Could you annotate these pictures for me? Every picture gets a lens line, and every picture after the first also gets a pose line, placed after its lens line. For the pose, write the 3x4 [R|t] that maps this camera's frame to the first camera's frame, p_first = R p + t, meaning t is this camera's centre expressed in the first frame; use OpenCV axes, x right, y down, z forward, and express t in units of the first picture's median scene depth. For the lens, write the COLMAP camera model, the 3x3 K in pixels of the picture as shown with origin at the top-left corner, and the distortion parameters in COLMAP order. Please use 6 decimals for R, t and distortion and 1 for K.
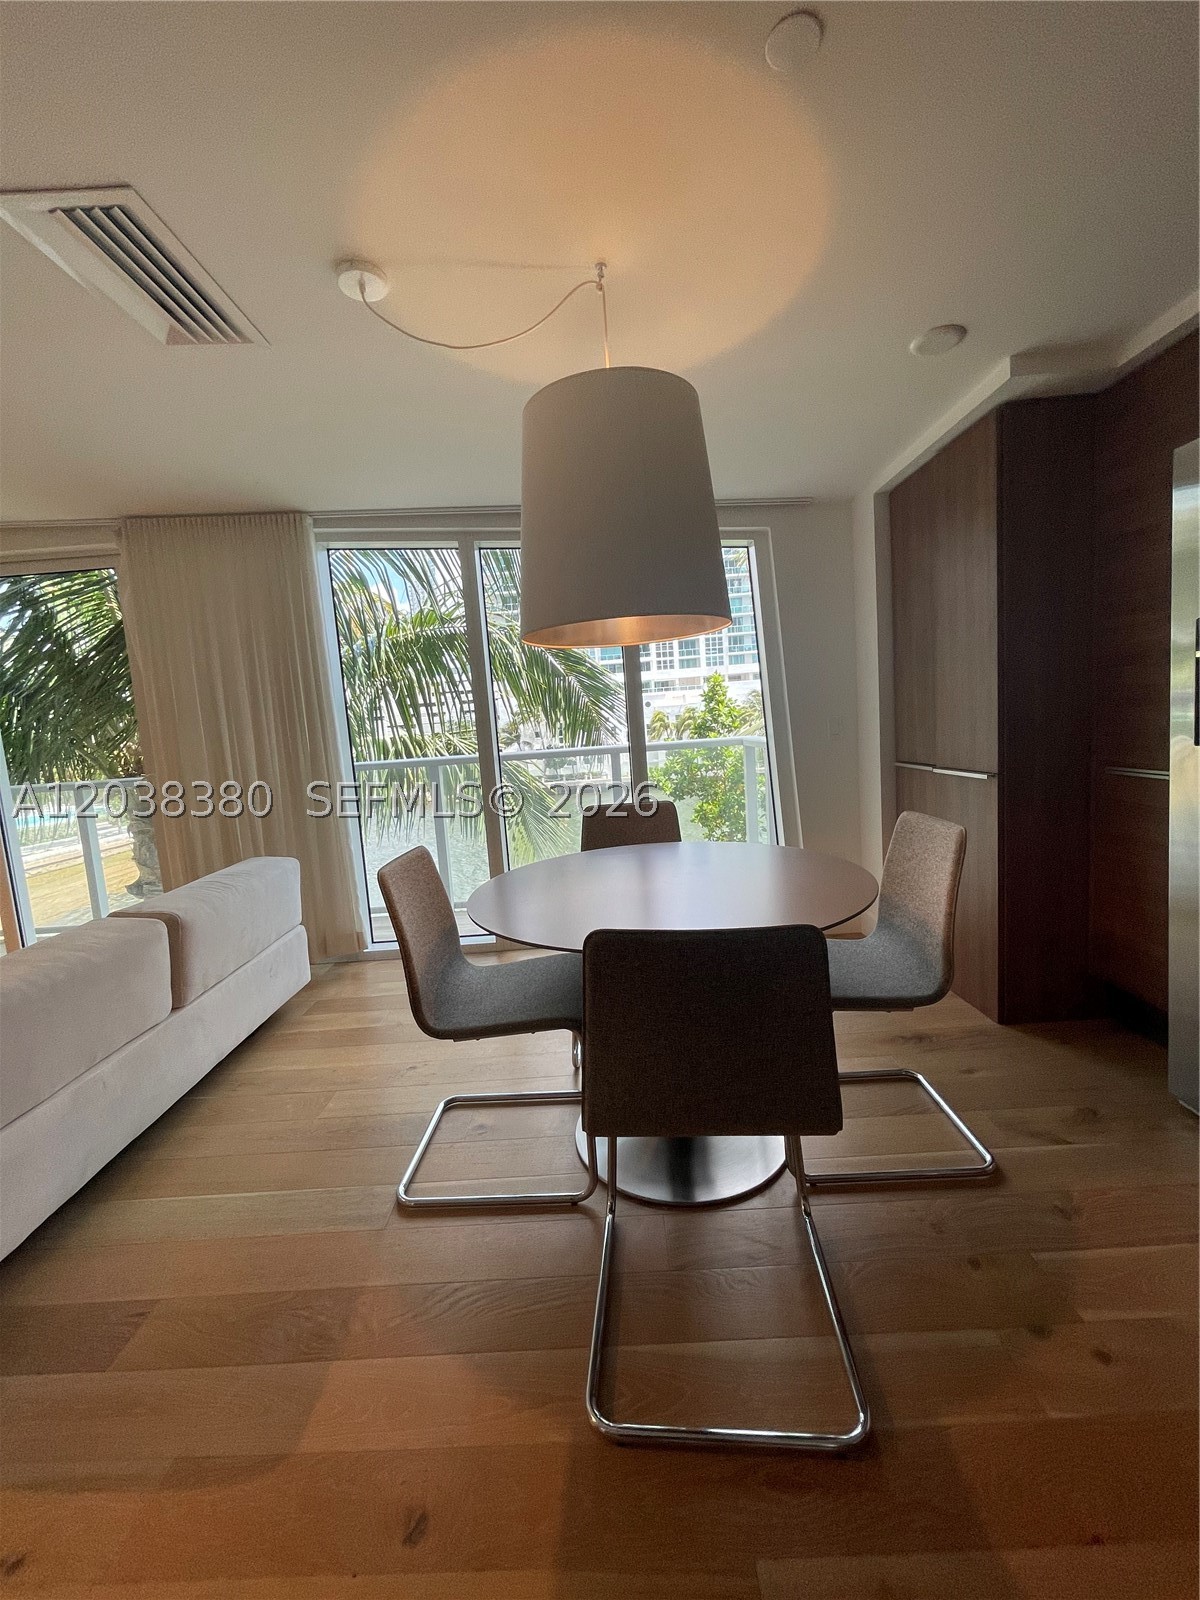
lens RADIAL K [[646.4, 0, 594.9], [0, 646.4, 796.4], [0, 0, 1]] dist [-0.006240, 0.000084]
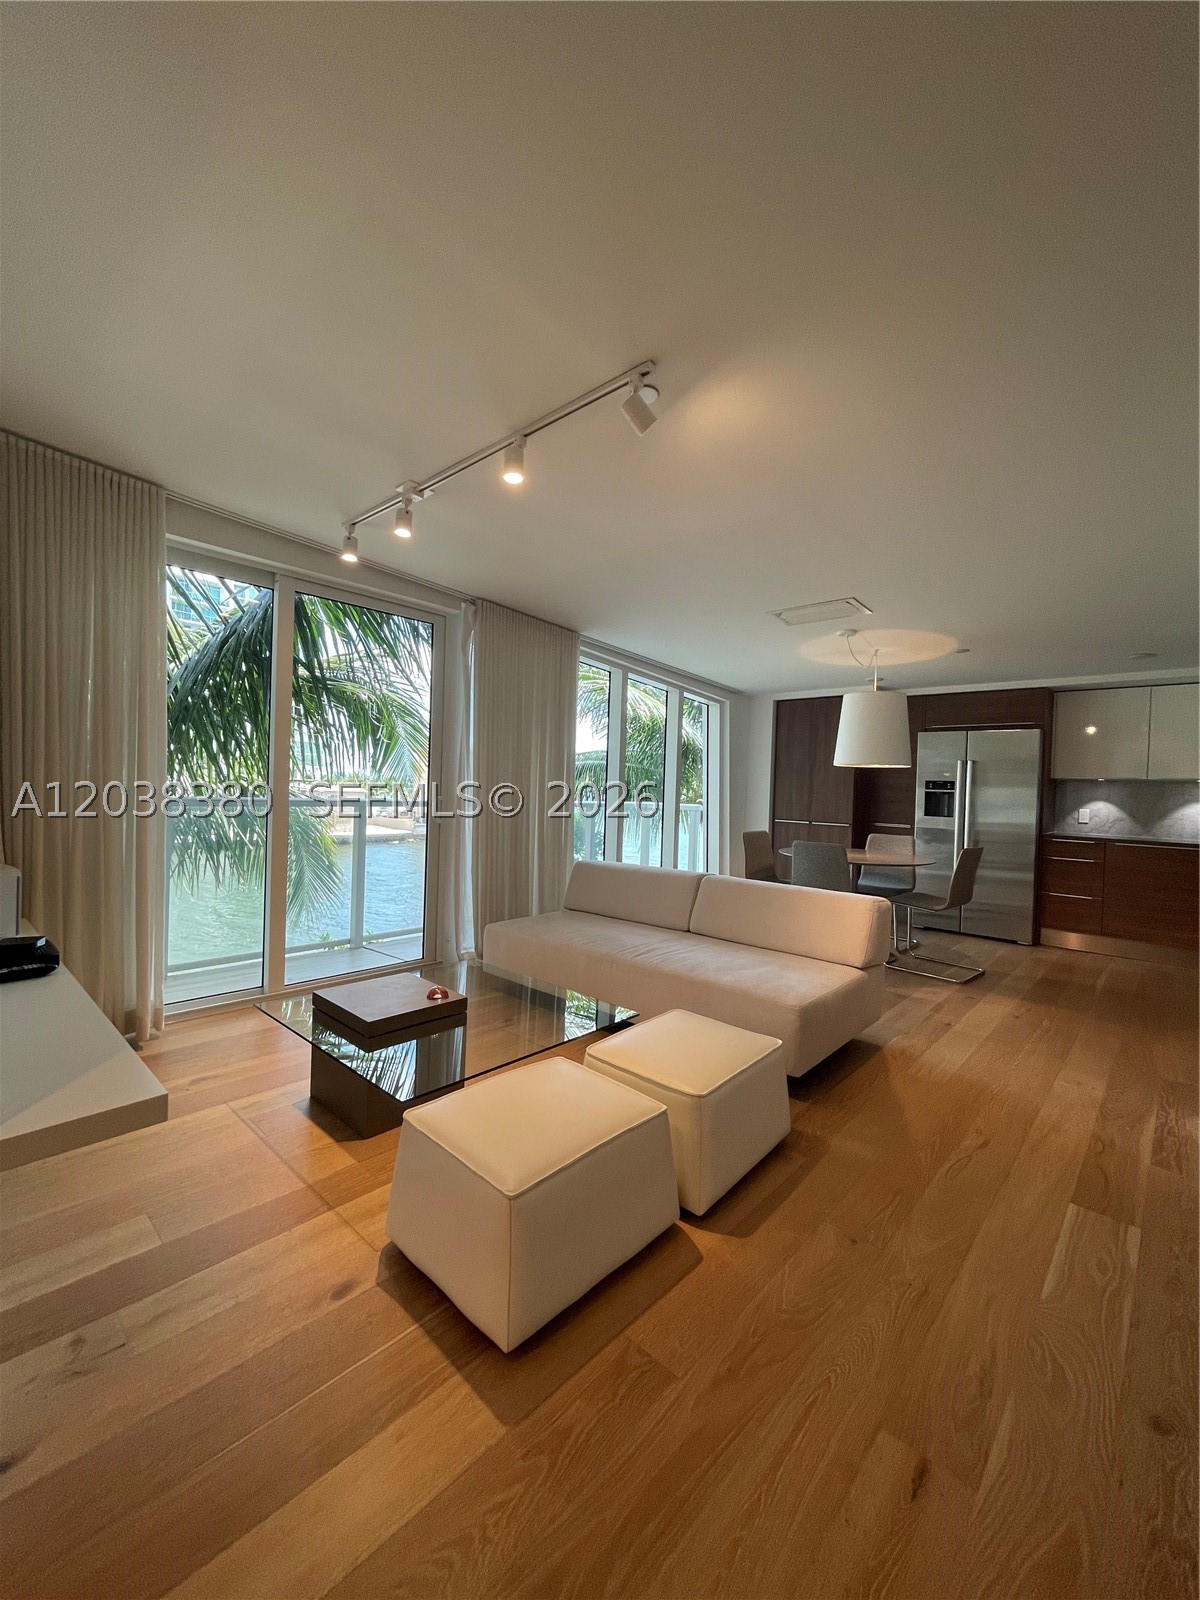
lens RADIAL K [[646.4, 0, 594.9], [0, 646.4, 796.4], [0, 0, 1]] dist [-0.006240, 0.000084]
pose [[0.665090, 0.083535, 0.742076, -3.264445], [0.001763, 0.993545, -0.113422, 0.238639], [-0.746761, 0.076745, 0.660650, 0.007081]]
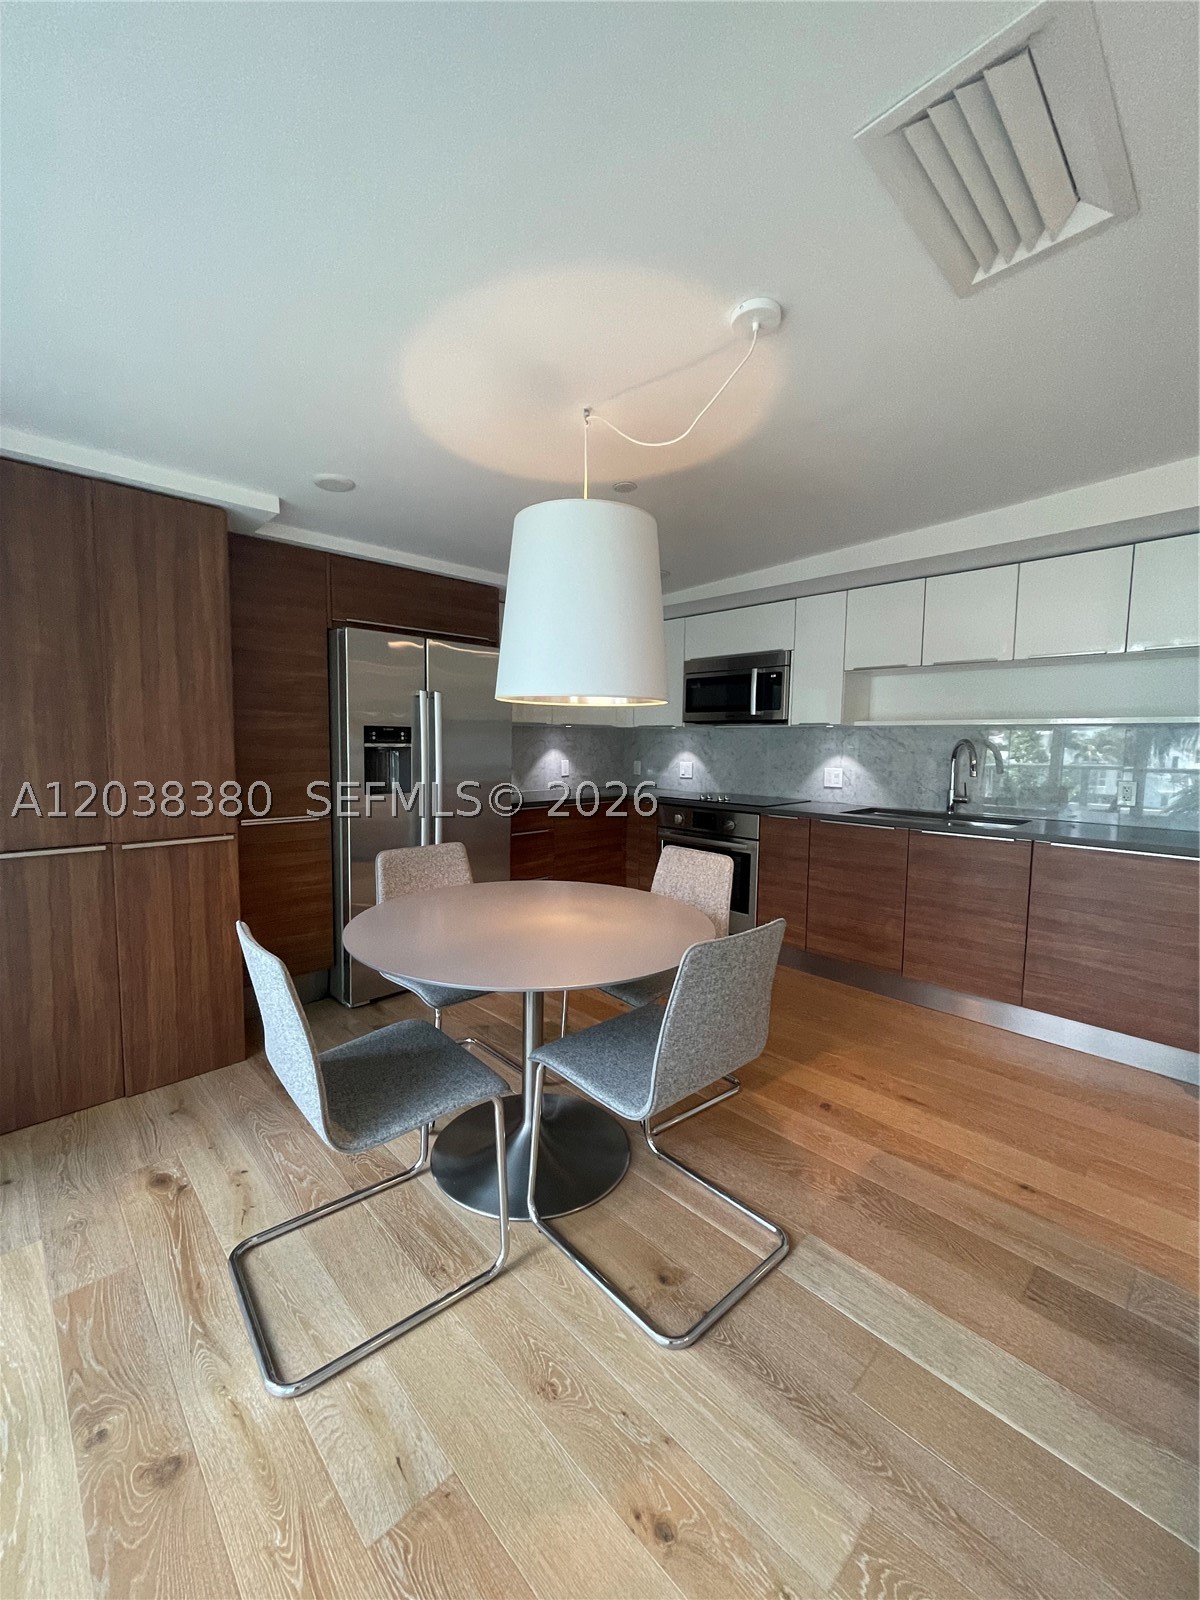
lens RADIAL K [[646.4, 0, 594.9], [0, 646.4, 796.4], [0, 0, 1]] dist [-0.006240, 0.000084]
pose [[-0.700006, 0.003246, 0.714130, -0.941360], [0.119535, 0.986414, 0.112687, -0.225342], [-0.704062, 0.164246, -0.690884, 2.016635]]
